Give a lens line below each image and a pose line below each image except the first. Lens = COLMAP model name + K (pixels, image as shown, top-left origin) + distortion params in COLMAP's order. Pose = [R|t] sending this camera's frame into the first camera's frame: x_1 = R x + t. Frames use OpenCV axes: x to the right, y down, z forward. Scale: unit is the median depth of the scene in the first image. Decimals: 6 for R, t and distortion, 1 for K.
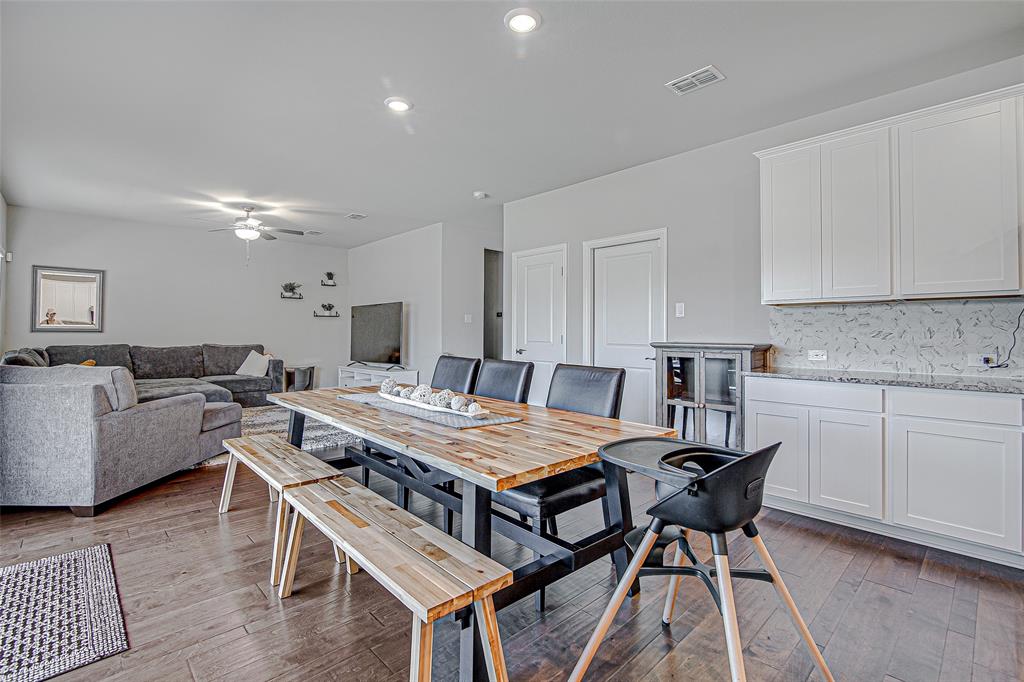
lens RADIAL K [[473.1, 0, 518.1], [0, 473.1, 324.4], [0, 0, 1]] dist [-0.006861, -0.002422]
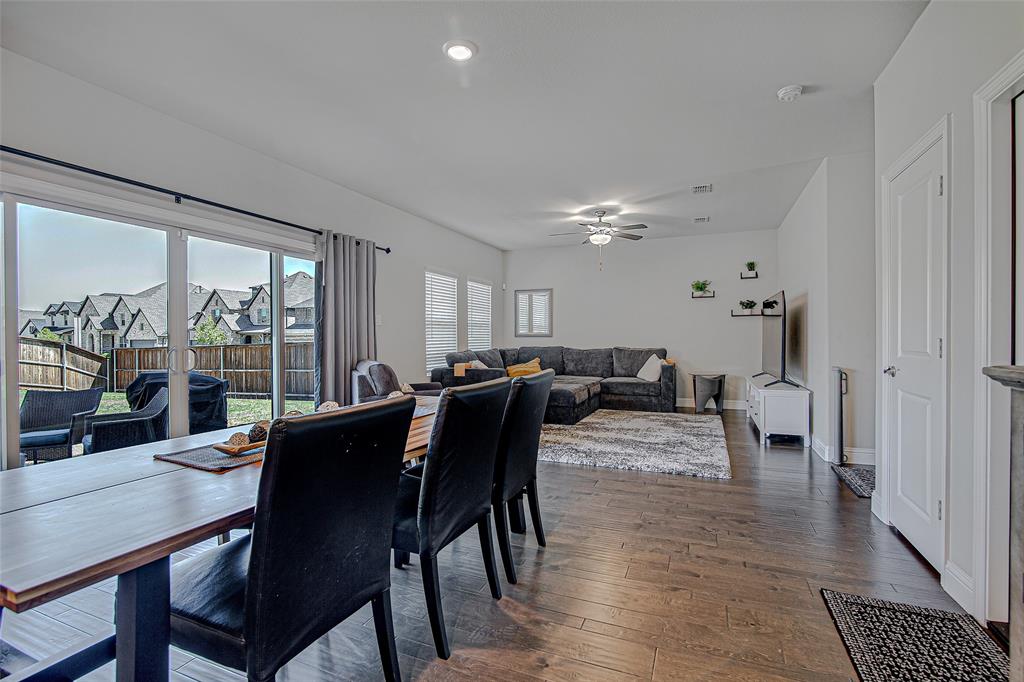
lens RADIAL K [[473.1, 0, 495.3], [0, 473.1, 338.1], [0, 0, 1]] dist [-0.006861, -0.002422]
pose [[0.375611, -0.004165, -0.926768, 0.283386], [0.023976, 0.999699, 0.005224, 0.010645], [0.926467, -0.024182, 0.375598, 0.402651]]
